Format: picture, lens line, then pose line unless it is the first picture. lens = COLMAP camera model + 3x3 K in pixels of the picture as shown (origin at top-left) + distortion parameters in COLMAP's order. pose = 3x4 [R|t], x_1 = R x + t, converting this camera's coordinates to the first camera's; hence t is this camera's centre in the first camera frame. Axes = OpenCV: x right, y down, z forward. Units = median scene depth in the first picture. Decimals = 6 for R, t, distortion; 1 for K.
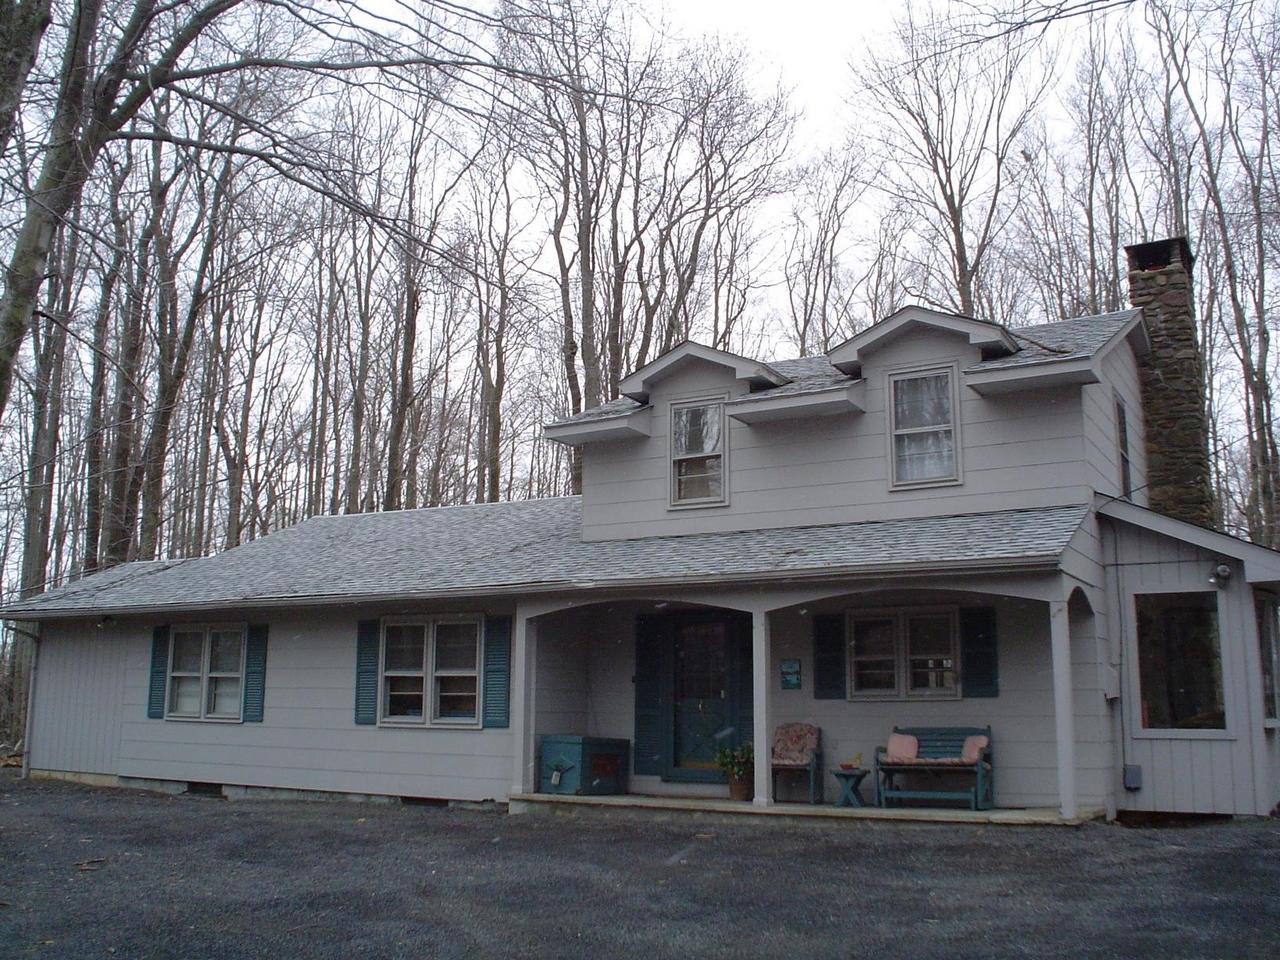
lens RADIAL K [[1201.9, 0, 640.0], [0, 1201.9, 480.0], [0, 0, 1]] dist [-0.086333, 0.005391]
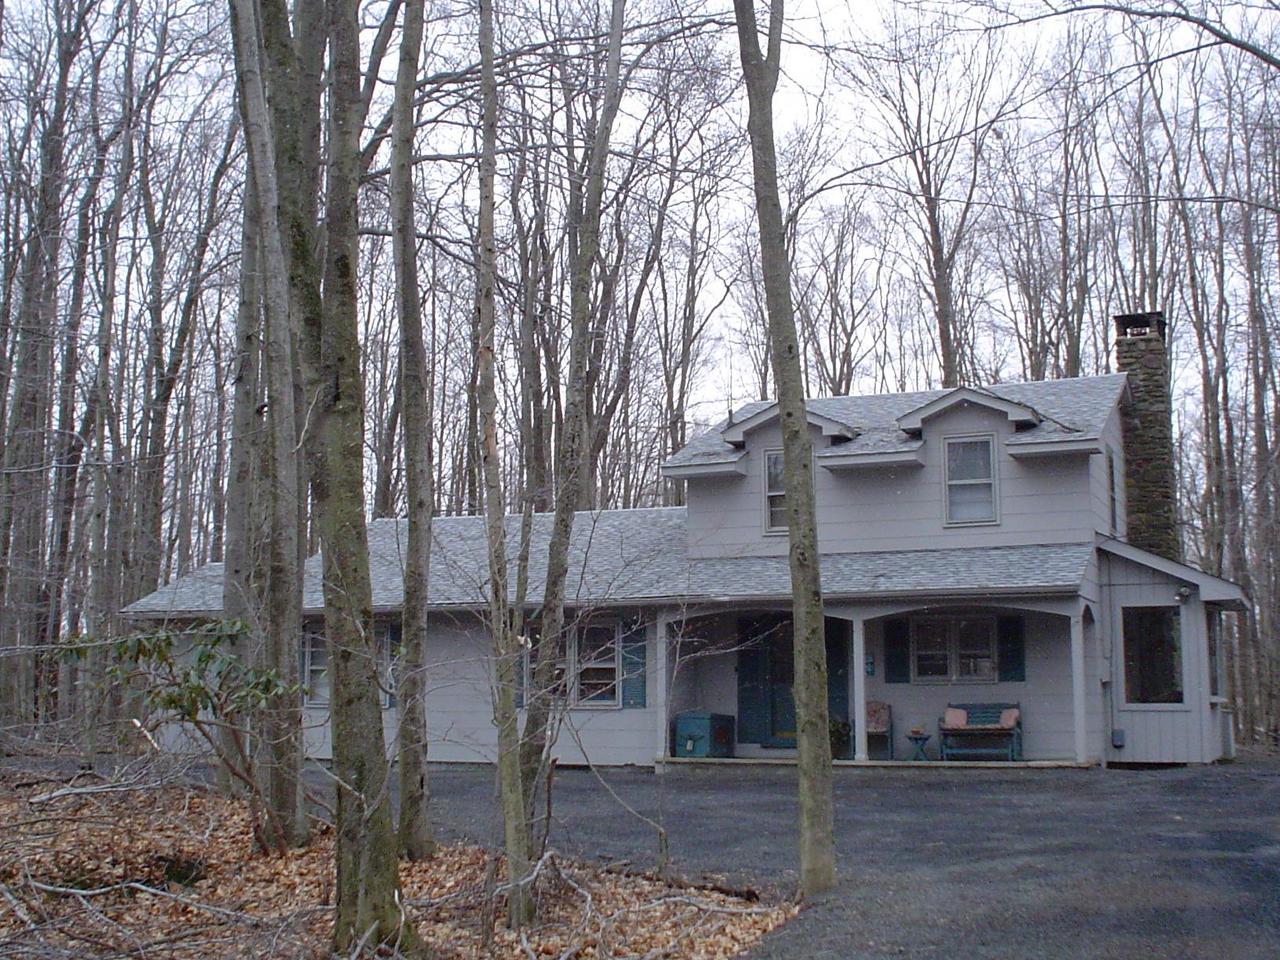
lens RADIAL K [[1500.0, 0, 640.0], [0, 1500.0, 480.0], [0, 0, 1]] dist [-0.016414, -0.353443]
pose [[0.993232, 0.007564, 0.115899, -0.328477], [-0.012938, 0.998872, 0.045682, -0.117899], [-0.115423, -0.046872, 0.992210, -0.625286]]
